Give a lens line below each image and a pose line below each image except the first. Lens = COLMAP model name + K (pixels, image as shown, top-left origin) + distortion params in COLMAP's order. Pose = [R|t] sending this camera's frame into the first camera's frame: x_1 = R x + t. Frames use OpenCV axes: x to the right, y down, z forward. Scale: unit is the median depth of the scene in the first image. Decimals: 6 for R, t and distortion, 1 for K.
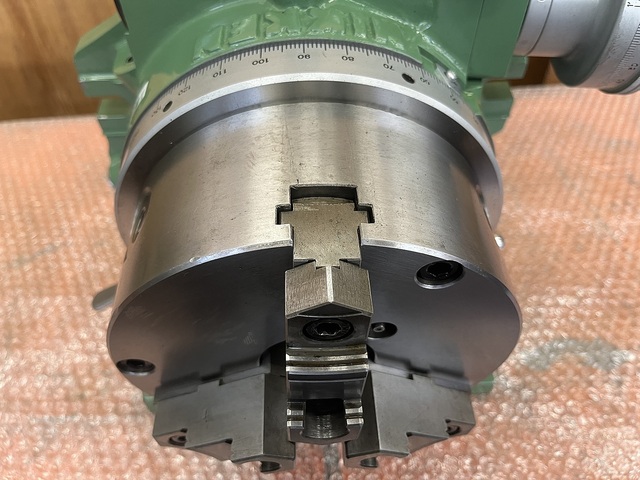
lens RADIAL K [[508.6, 0, 320.0], [0, 508.6, 240.0], [0, 0, 1]] dist [0.078805, -0.167584]
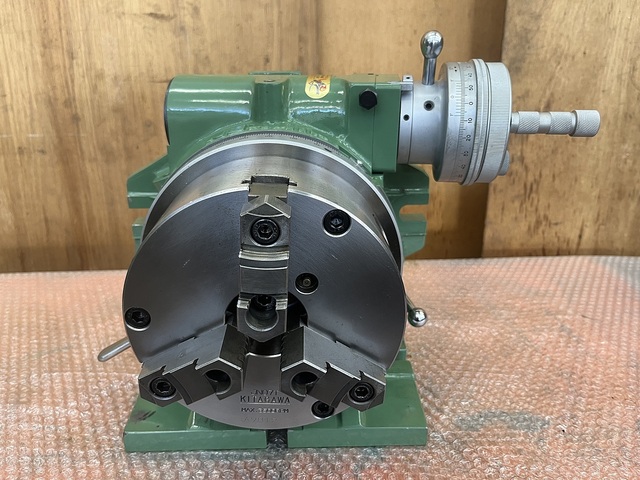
lens RADIAL K [[508.6, 0, 320.0], [0, 508.6, 240.0], [0, 0, 1]] dist [0.078805, -0.167584]
pose [[0.999709, 0.020429, -0.012796, 0.081439], [-0.024072, 0.873872, -0.485559, 0.377206], [0.001263, 0.485726, 0.874110, -0.175719]]
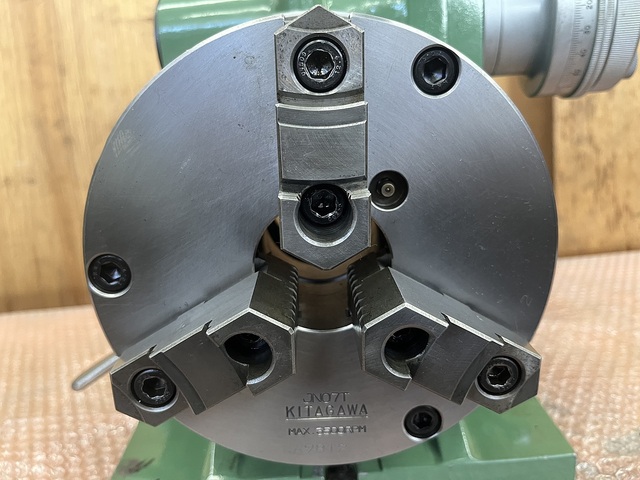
lens RADIAL K [[508.6, 0, 320.0], [0, 508.6, 240.0], [0, 0, 1]] dist [0.078805, -0.167584]
pose [[0.997758, -0.055245, -0.037779, 0.012949], [0.021304, 0.797276, -0.603238, 0.370905], [0.063447, 0.601081, 0.796666, 0.158161]]
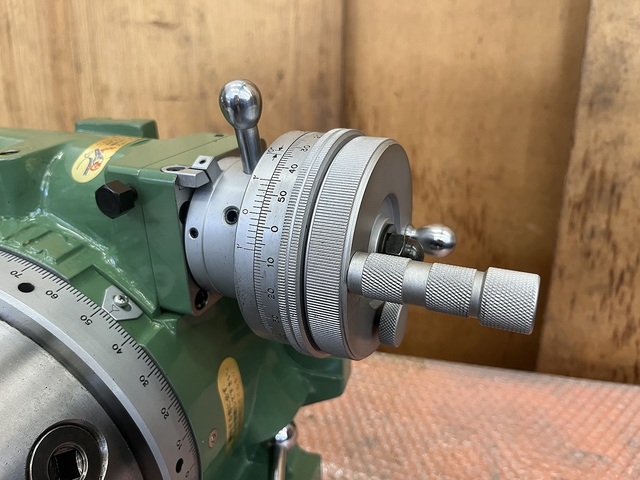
lens RADIAL K [[517.4, 0, 318.6], [0, 517.4, 236.0], [0, 0, 1]] dist [0.078960, -0.170616]
pose [[0.945824, 0.124298, -0.299946, 0.457516], [-0.253063, 0.860993, -0.441191, -0.019608], [0.203412, 0.493195, 0.845803, 0.077397]]
